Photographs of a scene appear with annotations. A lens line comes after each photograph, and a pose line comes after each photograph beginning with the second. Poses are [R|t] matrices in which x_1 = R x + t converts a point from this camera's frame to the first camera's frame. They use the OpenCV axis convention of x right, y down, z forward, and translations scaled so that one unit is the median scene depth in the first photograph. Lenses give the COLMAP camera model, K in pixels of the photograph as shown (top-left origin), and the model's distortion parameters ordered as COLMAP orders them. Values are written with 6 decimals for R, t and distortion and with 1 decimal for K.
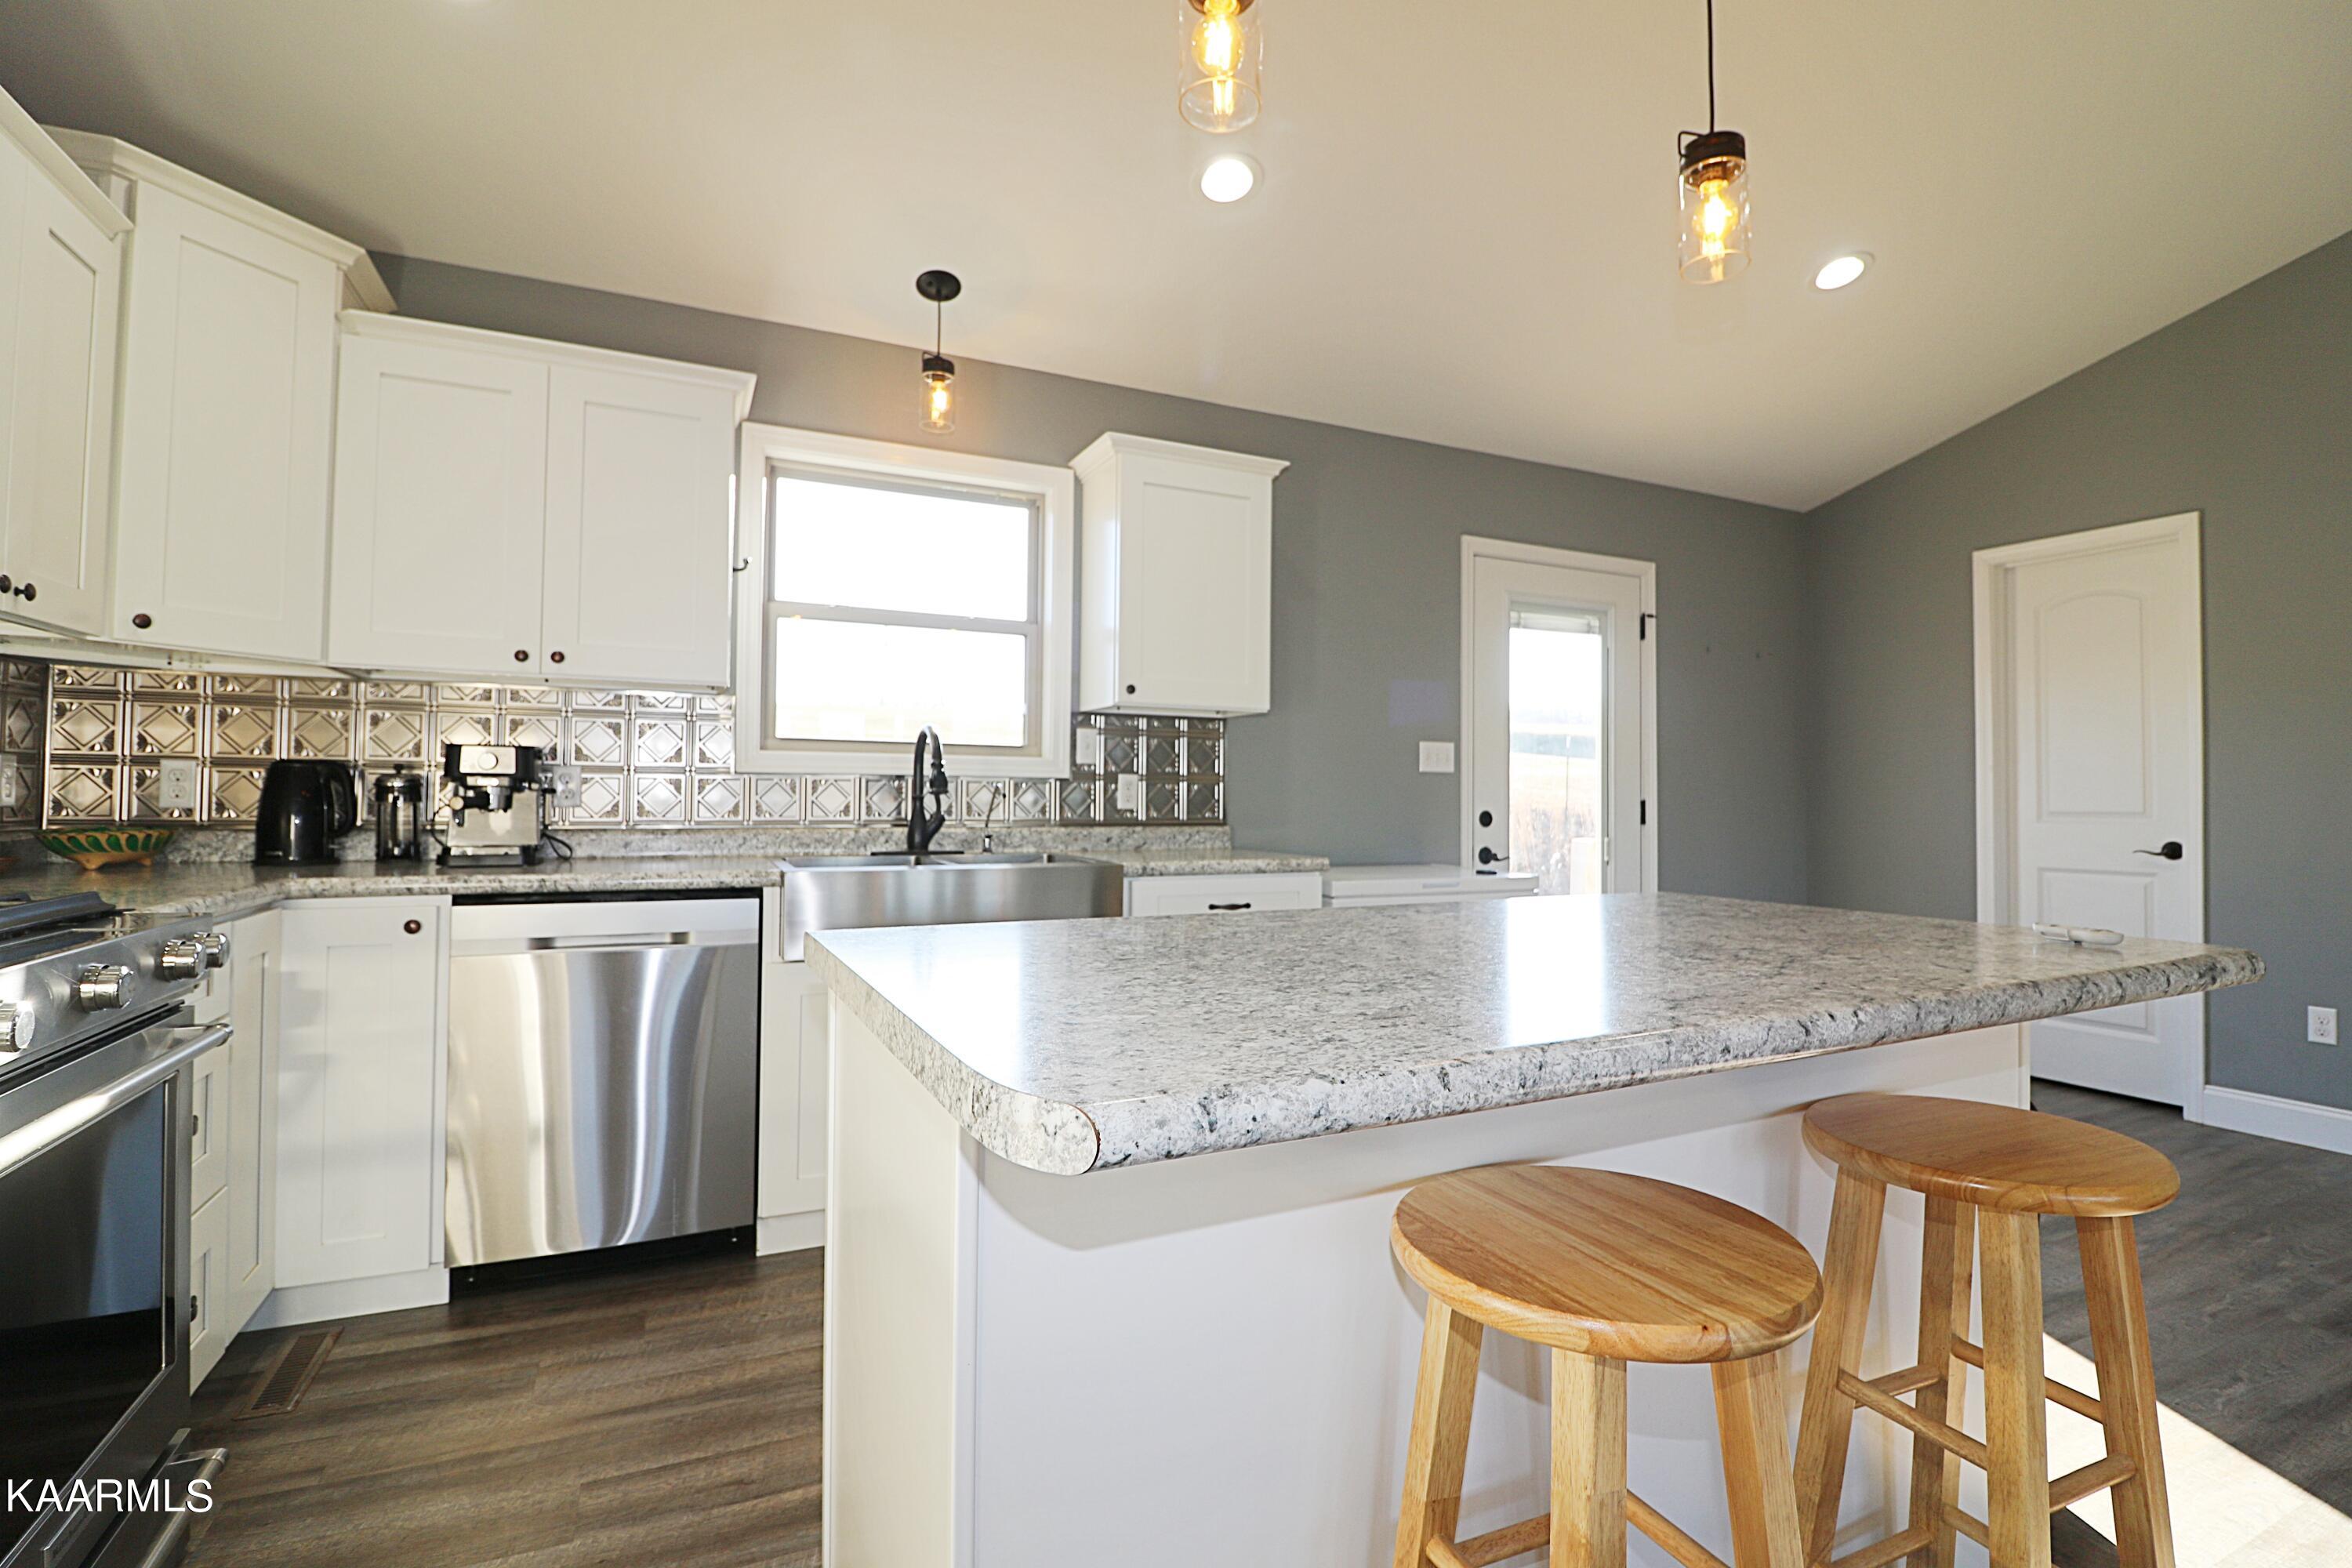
lens RADIAL K [[1080.1, 0, 1171.2], [0, 1080.1, 771.9], [0, 0, 1]] dist [-0.008957, -0.003816]
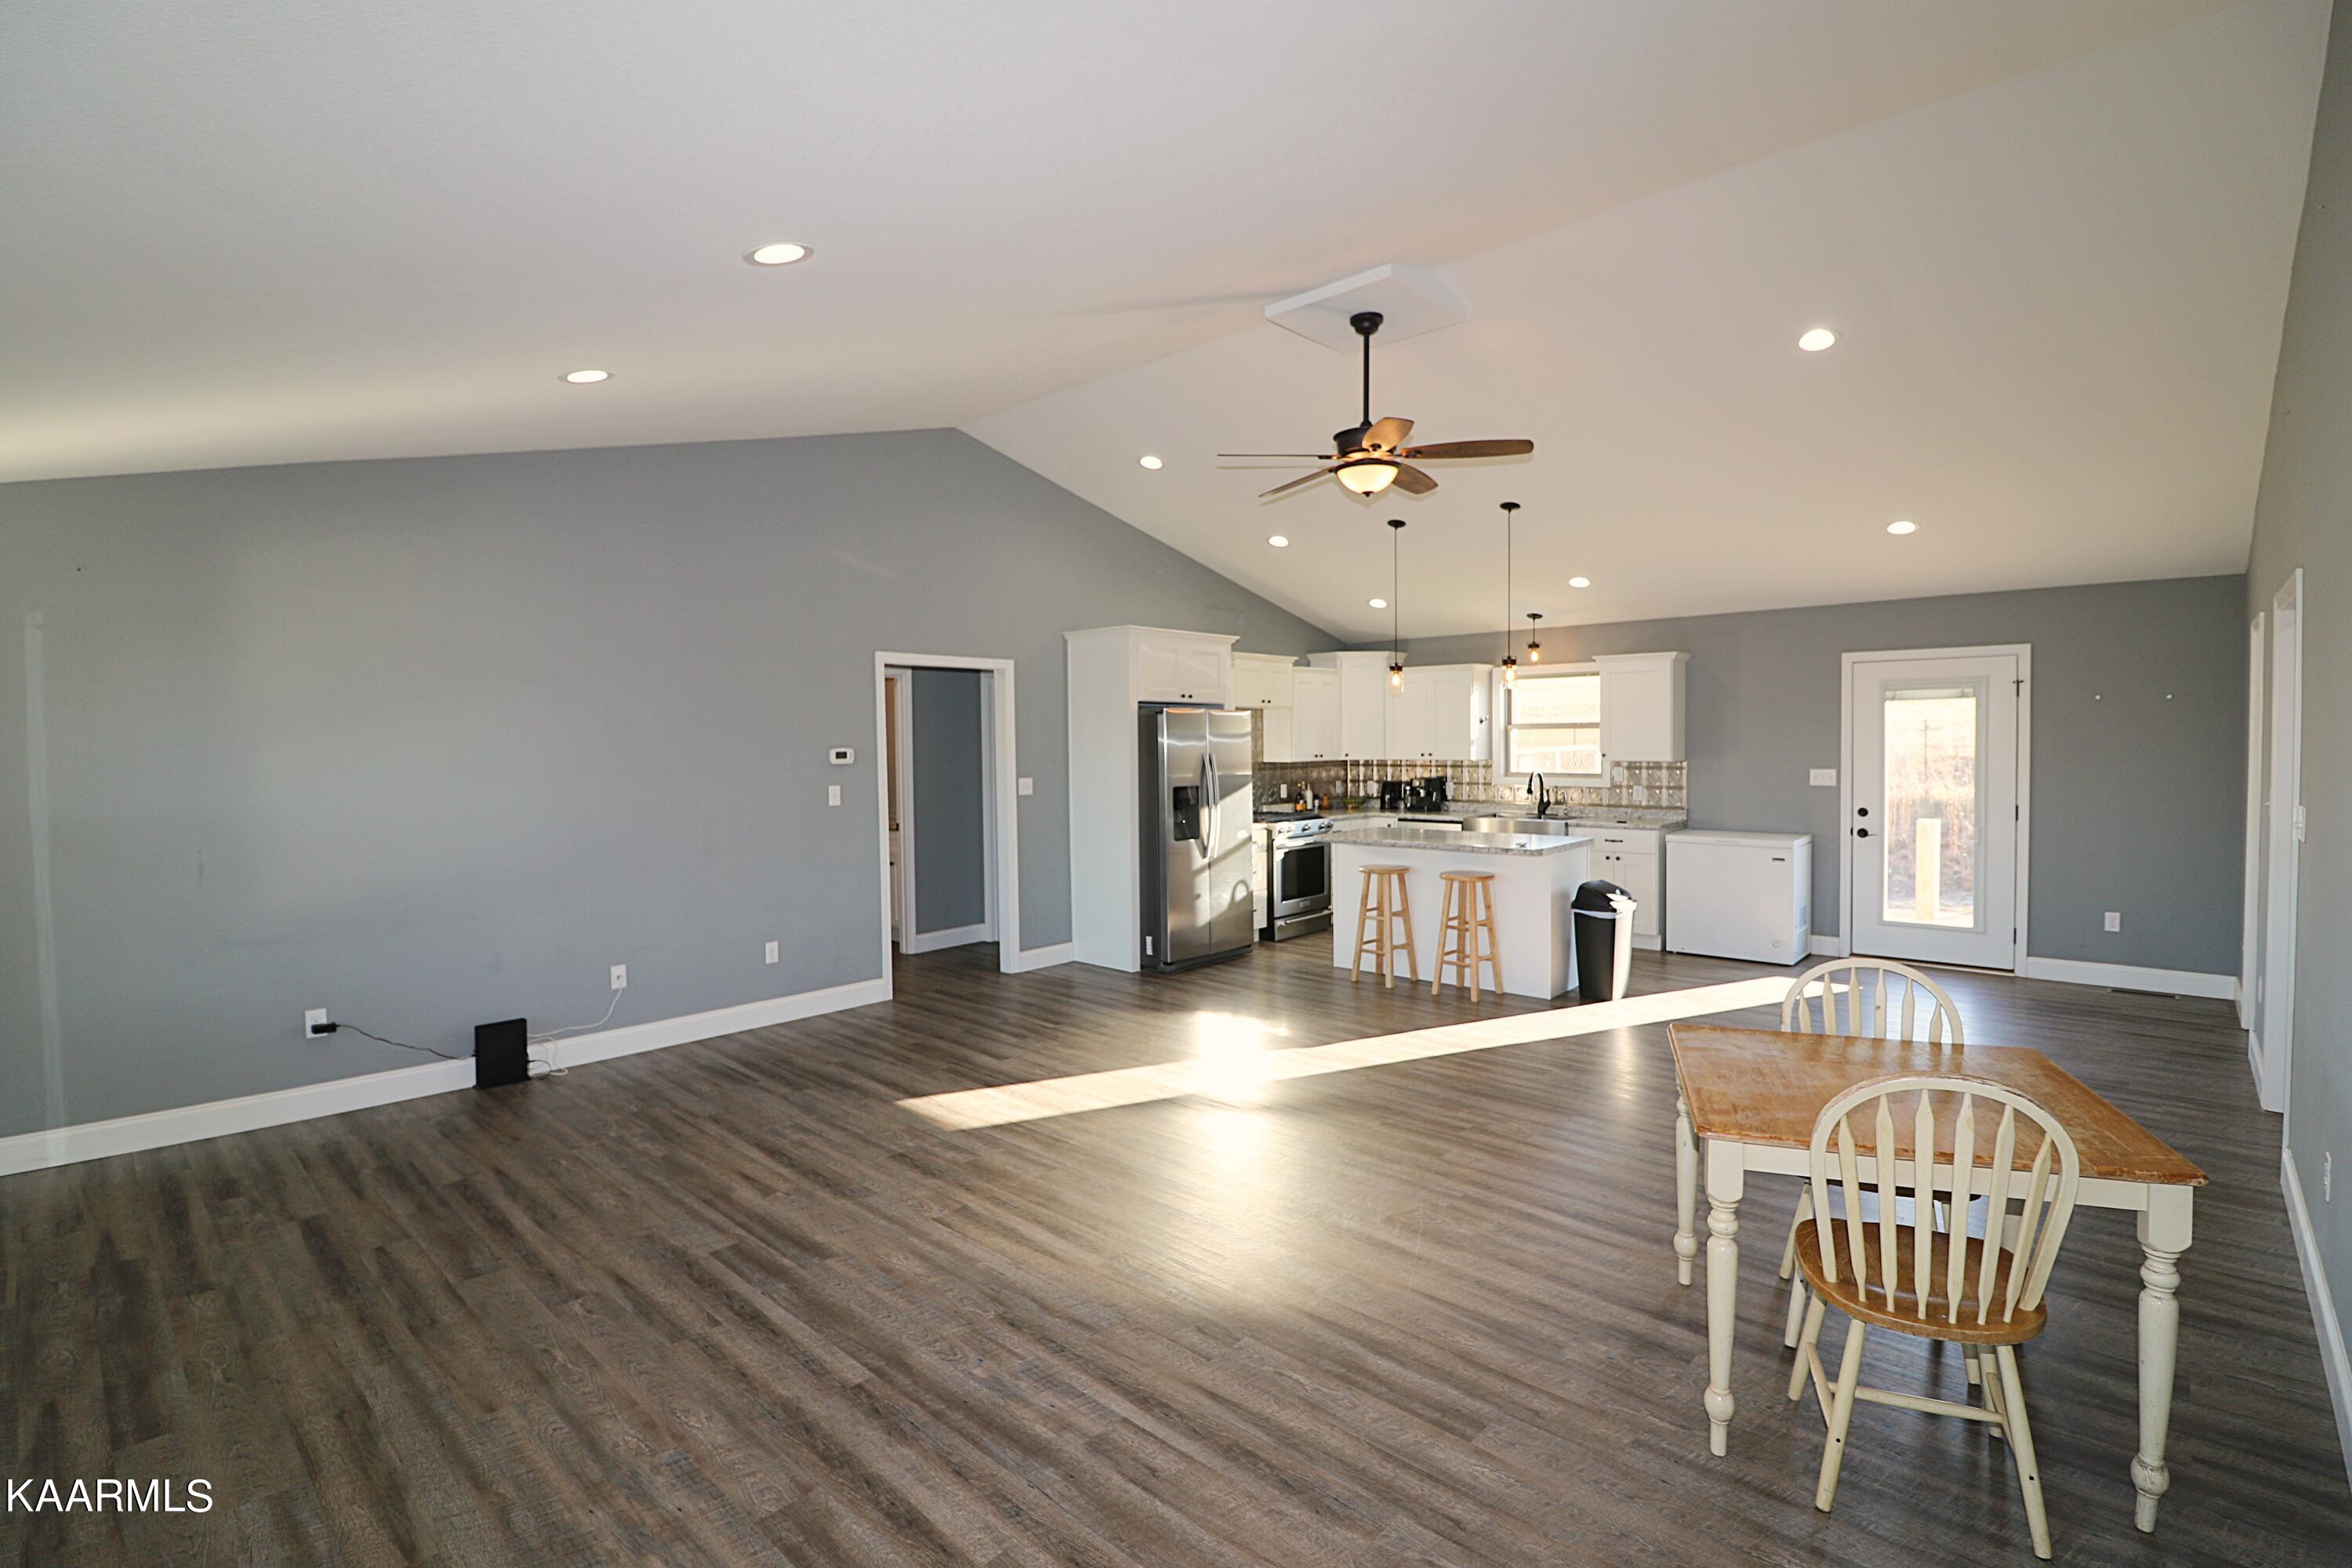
lens RADIAL K [[1080.1, 0, 1178.0], [0, 1080.1, 774.6], [0, 0, 1]] dist [-0.008957, -0.003816]
pose [[0.379978, 0.019643, -0.924787, 1.921971], [0.035179, 0.998744, 0.035668, -0.154739], [0.924326, -0.046087, 0.378810, -0.901242]]
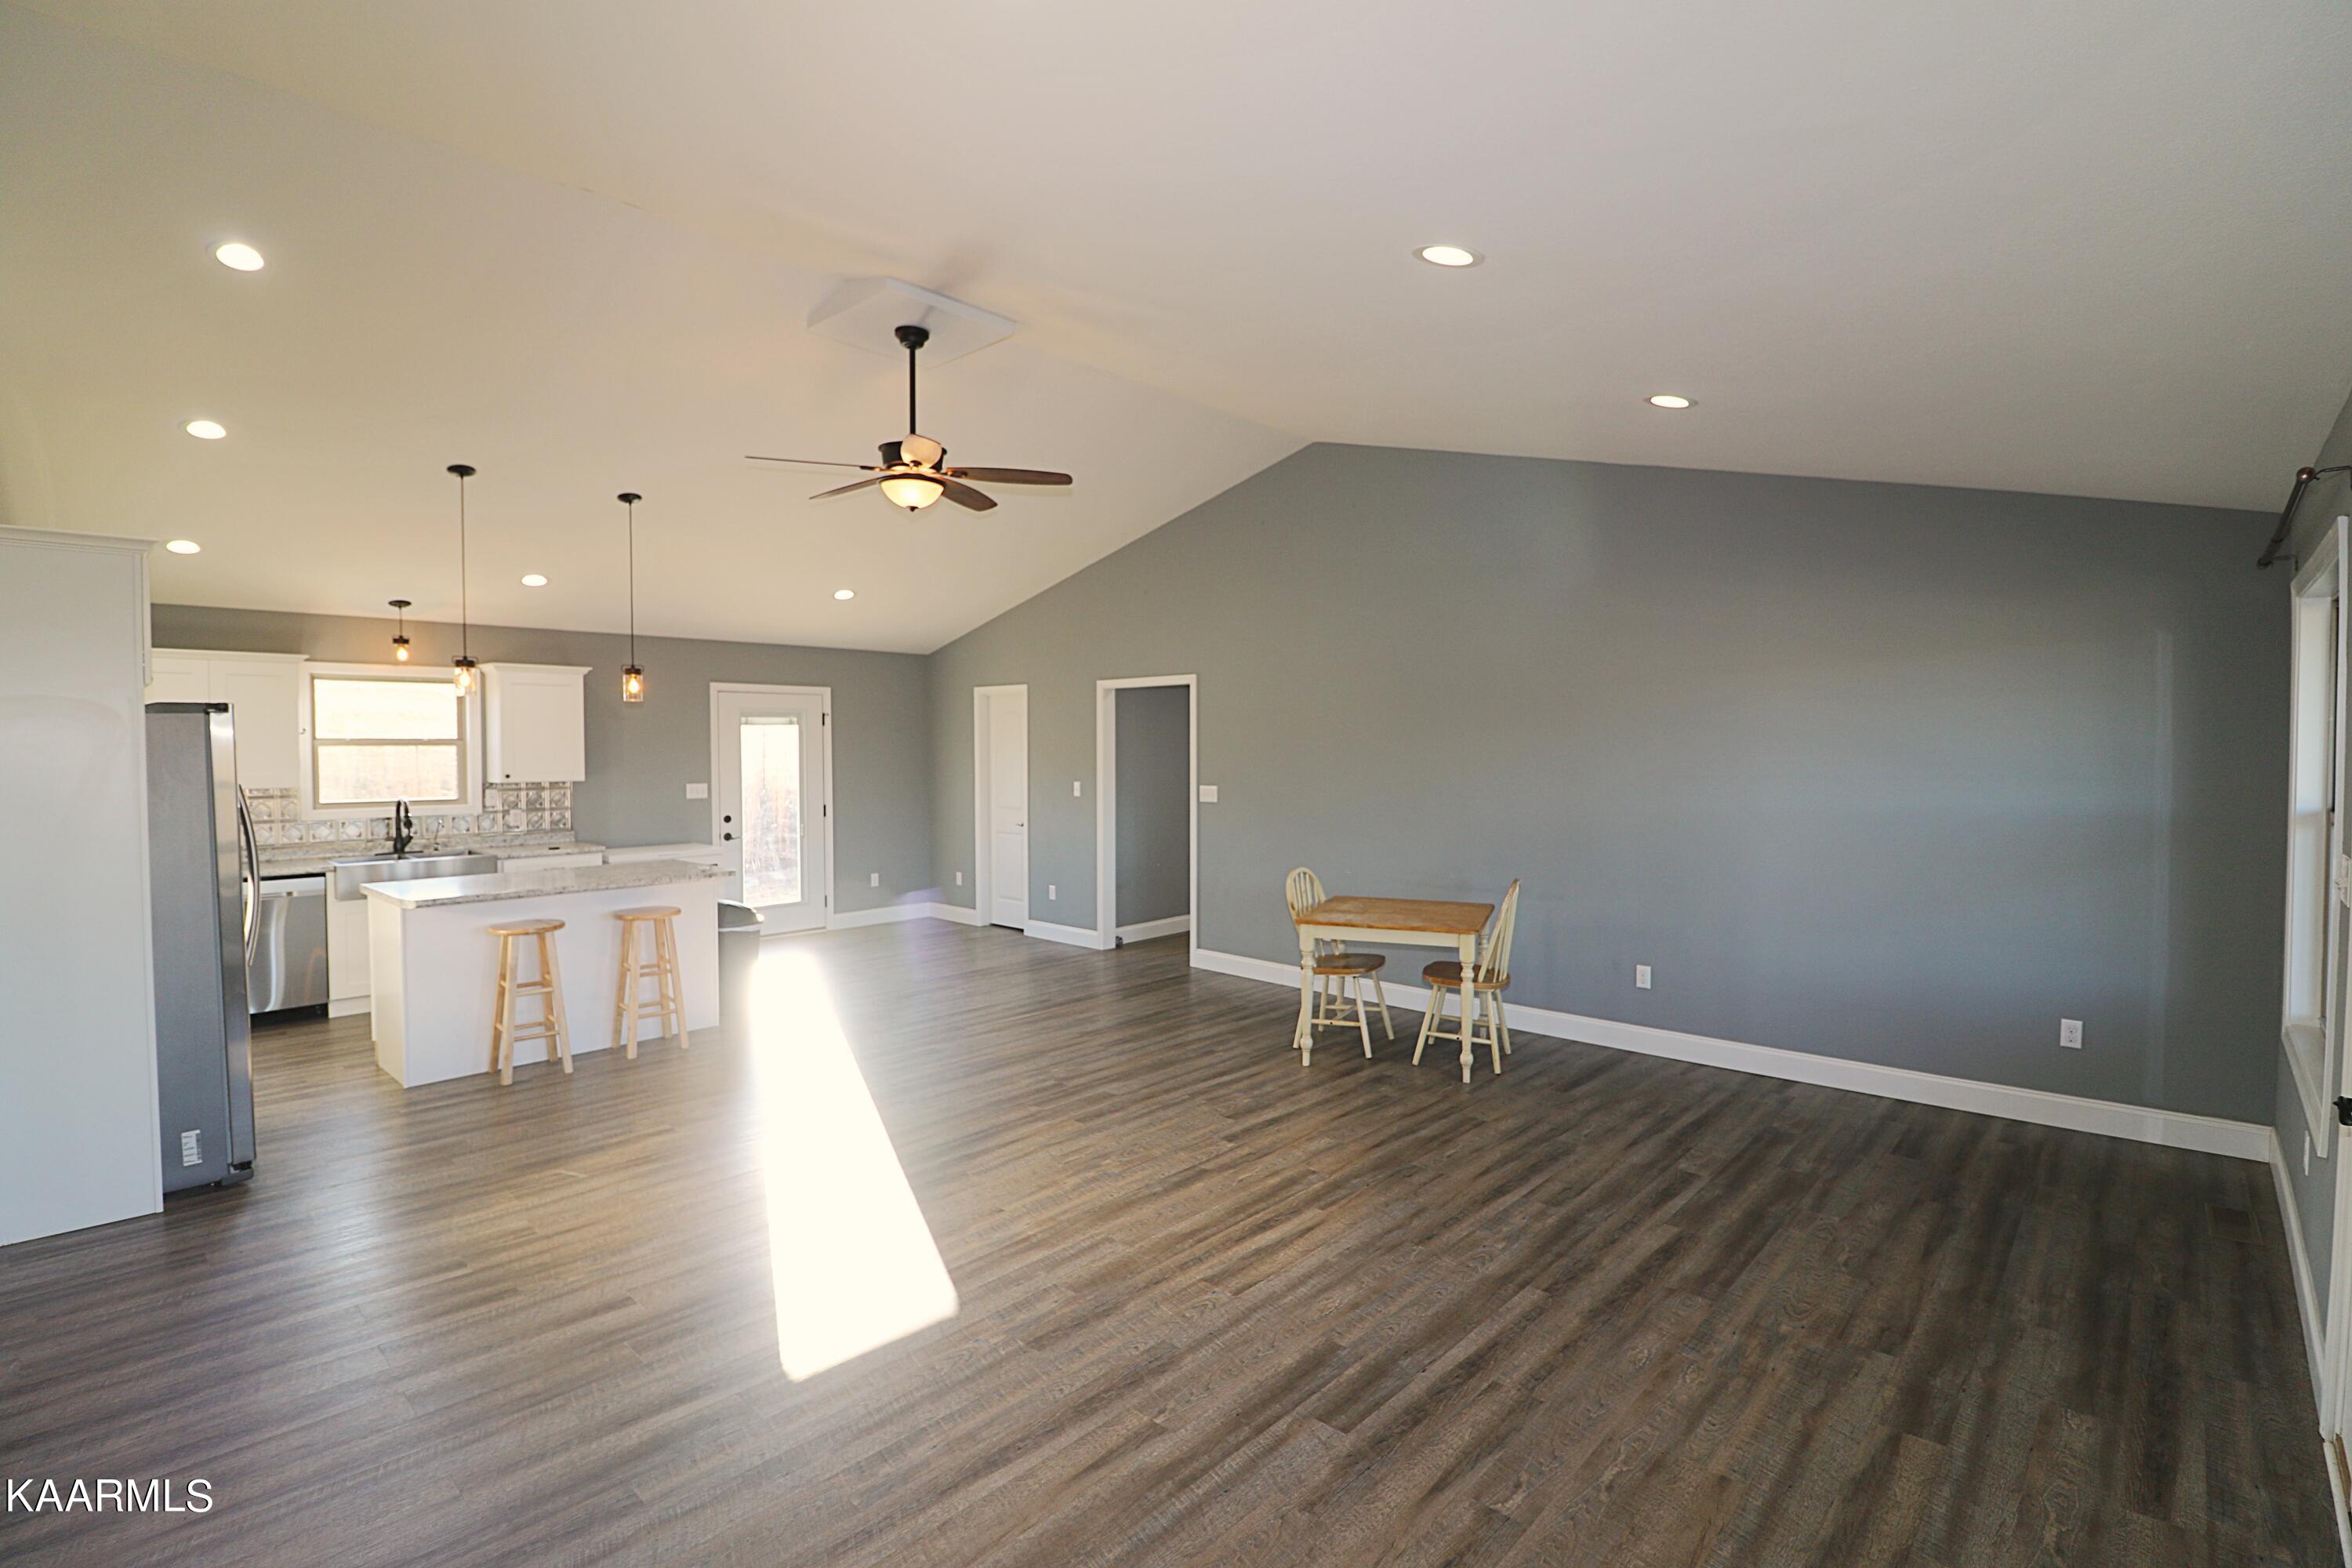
lens RADIAL K [[1080.1, 0, 1184.0], [0, 1080.1, 770.6], [0, 0, 1]] dist [-0.008957, -0.003816]
pose [[0.926307, -0.021106, 0.376179, 0.420961], [0.002727, 0.998779, 0.049325, -0.192182], [-0.376761, -0.044664, 0.925233, -1.597649]]
